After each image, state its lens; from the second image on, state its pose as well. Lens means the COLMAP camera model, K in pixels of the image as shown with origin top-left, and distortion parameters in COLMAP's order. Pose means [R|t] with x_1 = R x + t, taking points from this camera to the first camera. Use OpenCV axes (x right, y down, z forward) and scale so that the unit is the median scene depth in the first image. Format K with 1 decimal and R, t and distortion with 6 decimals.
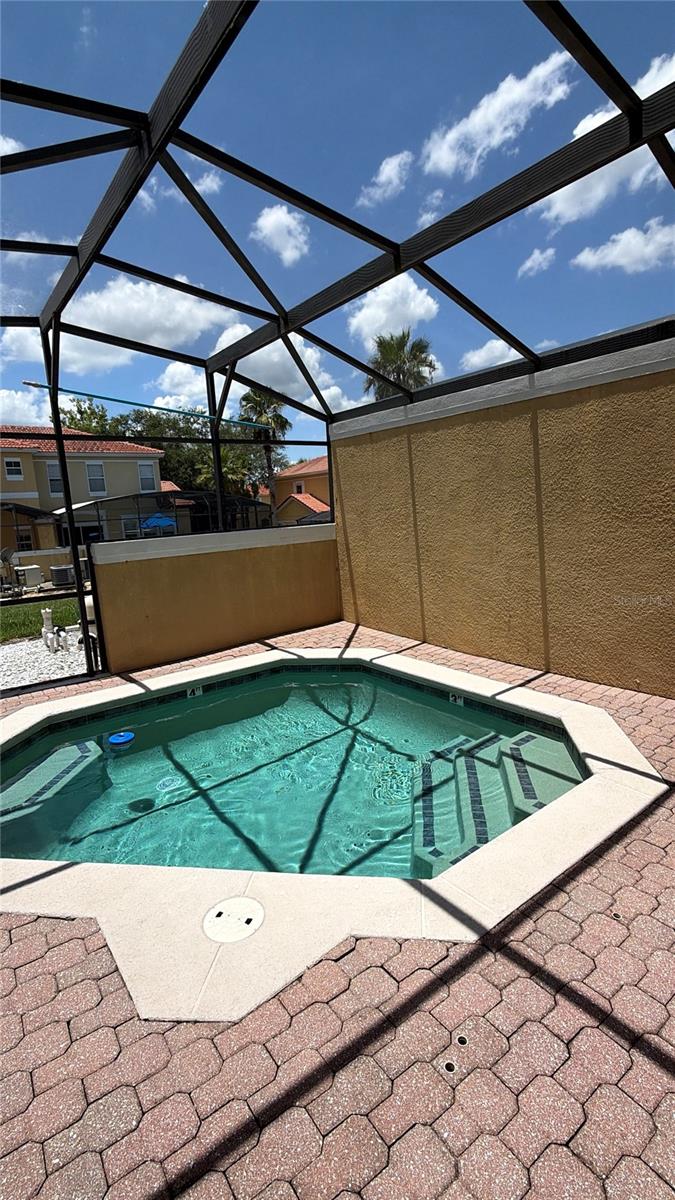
lens RADIAL K [[540.8, 0, 341.1], [0, 540.8, 603.0], [0, 0, 1]] dist [0.003289, -0.001718]
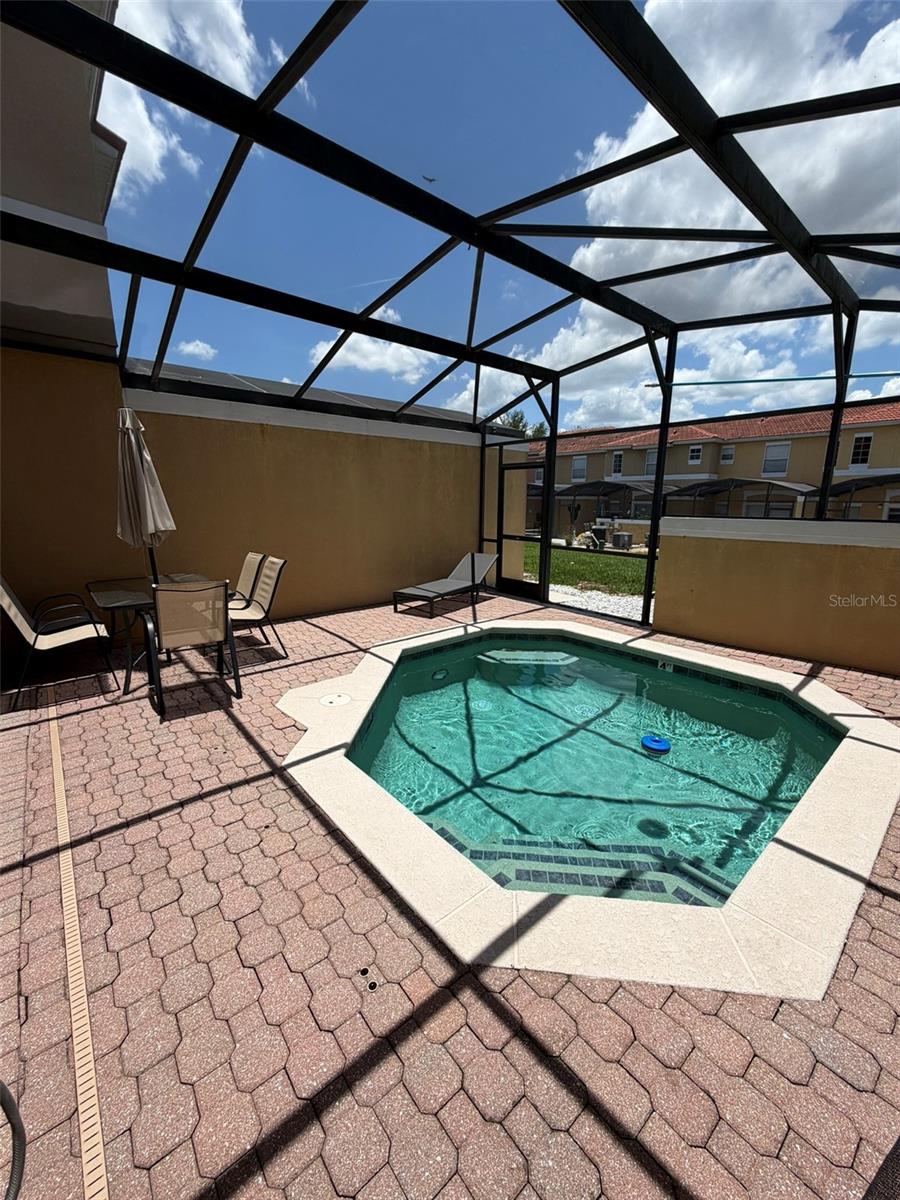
lens RADIAL K [[478.2, 0, 461.7], [0, 478.2, 596.4], [0, 0, 1]] dist [0.001500, -0.000450]
pose [[0.070760, 0.253545, -0.964732, 1.840369], [-0.185296, 0.953664, 0.237045, -0.370439], [0.980132, 0.161987, 0.114462, 1.514461]]
